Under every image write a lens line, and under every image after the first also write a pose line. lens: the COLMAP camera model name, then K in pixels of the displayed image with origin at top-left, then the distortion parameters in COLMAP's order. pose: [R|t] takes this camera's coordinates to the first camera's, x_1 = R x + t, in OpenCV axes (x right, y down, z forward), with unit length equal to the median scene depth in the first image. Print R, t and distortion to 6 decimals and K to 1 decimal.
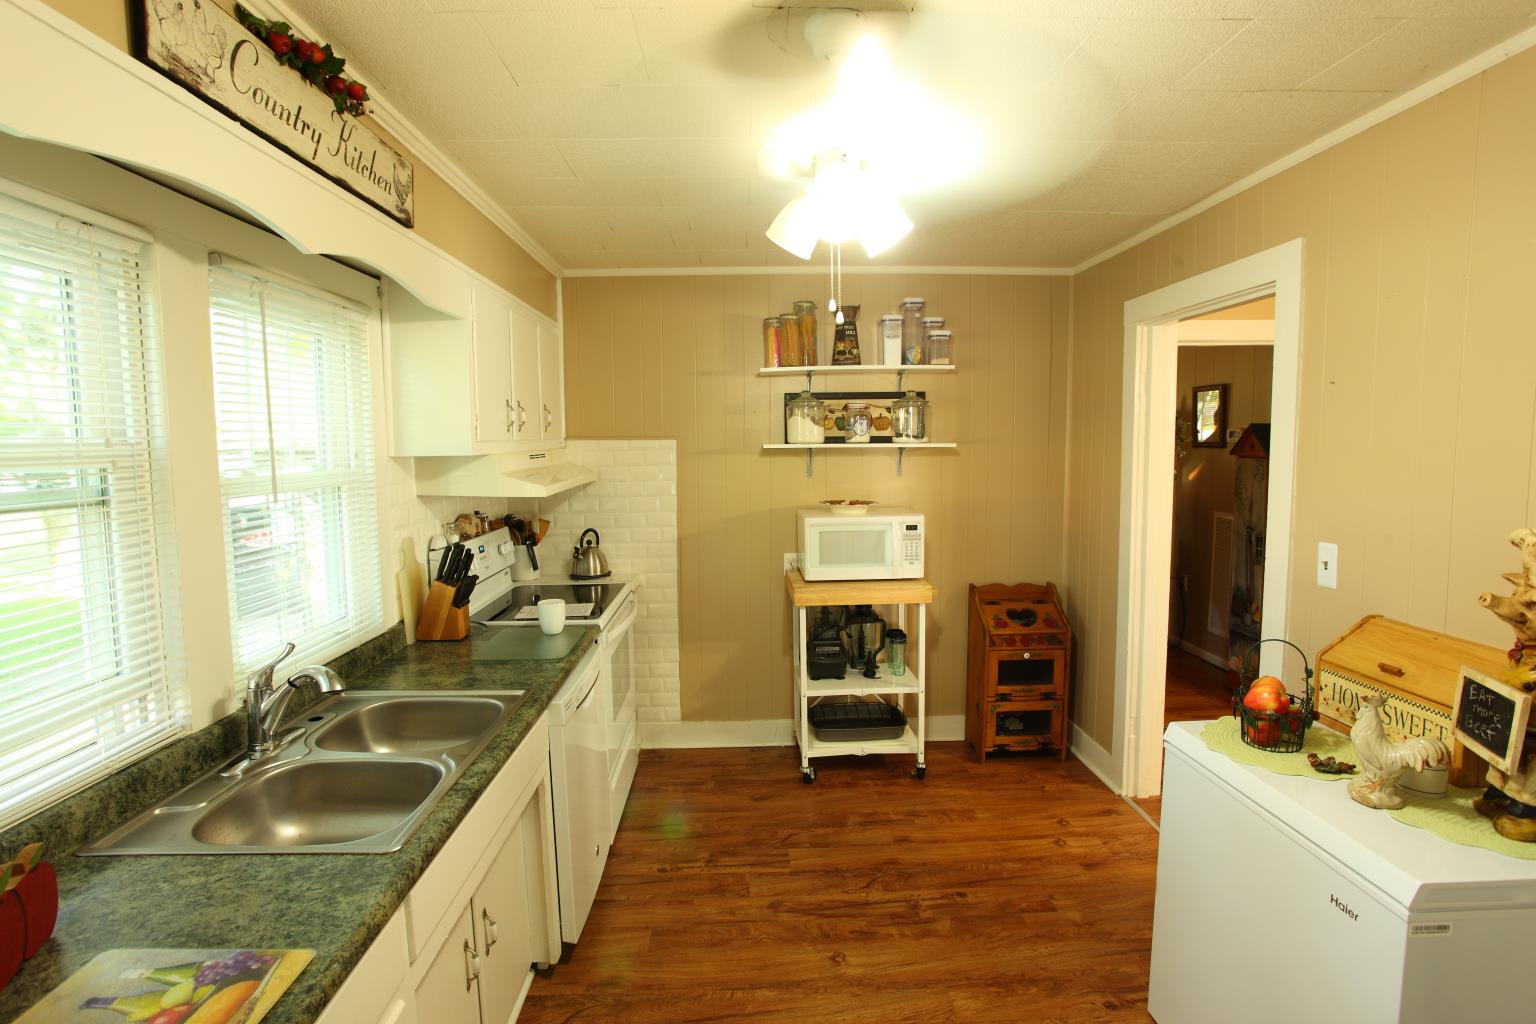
lens RADIAL K [[744.4, 0, 765.9], [0, 744.4, 512.1], [0, 0, 1]] dist [-0.034732, 0.001343]
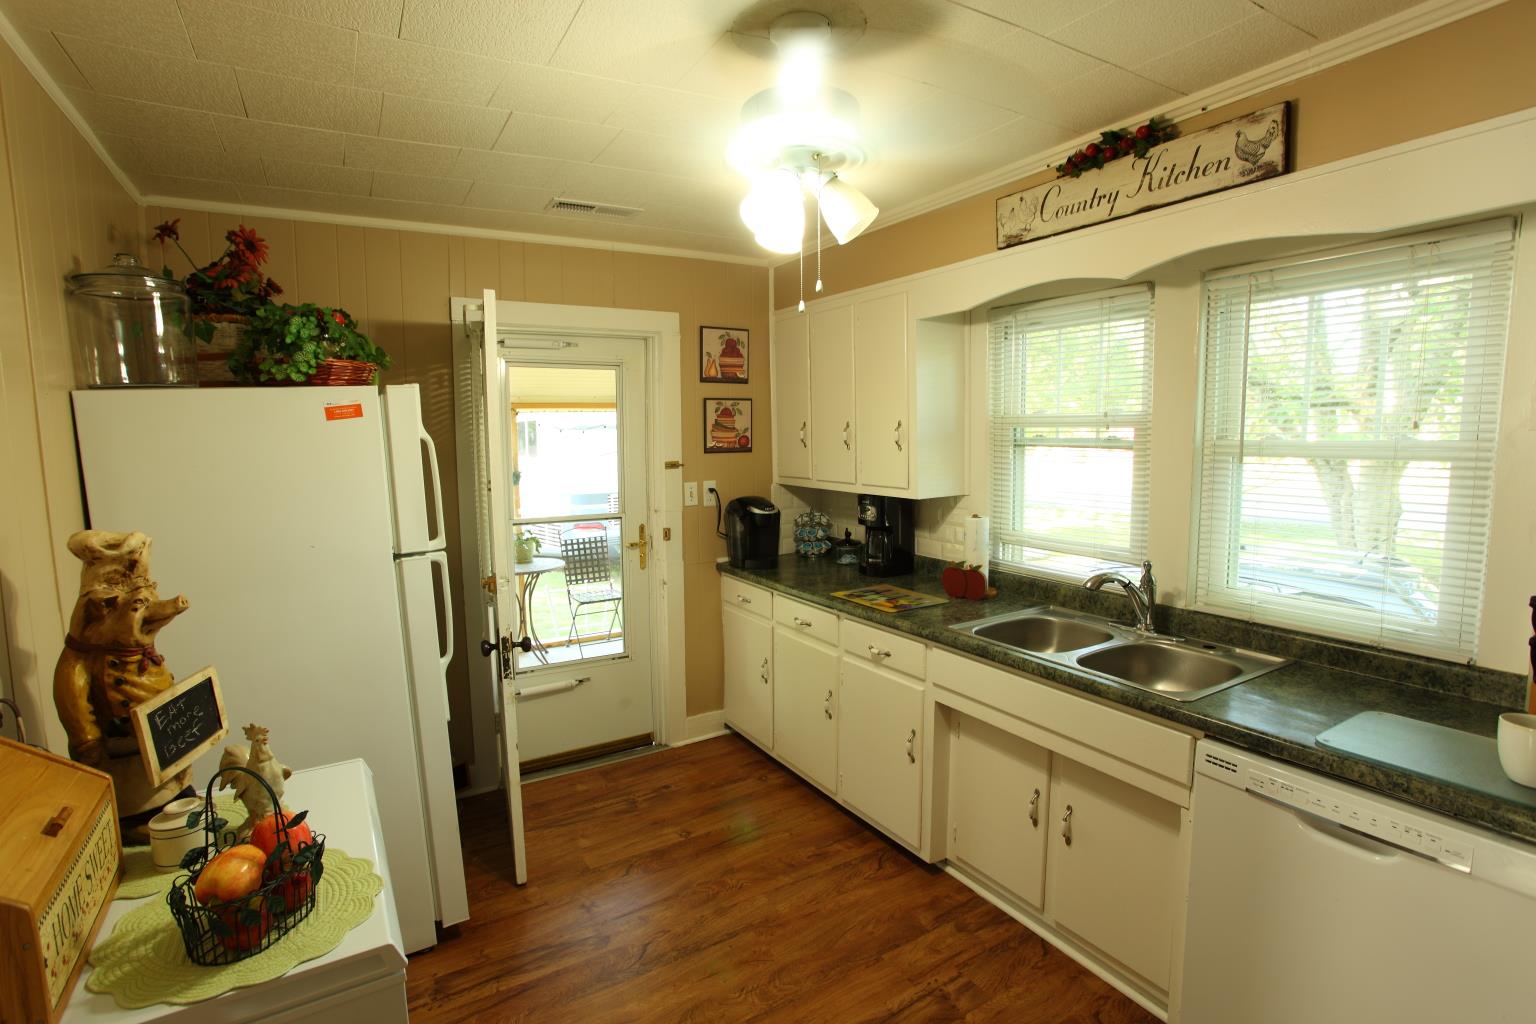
lens RADIAL K [[744.4, 0, 769.9], [0, 744.4, 514.8], [0, 0, 1]] dist [-0.034732, 0.001343]
pose [[-0.875941, 0.081540, -0.475477, 0.728741], [-0.019432, 0.978848, 0.203663, -0.204243], [0.482026, 0.187636, -0.855829, 2.142133]]
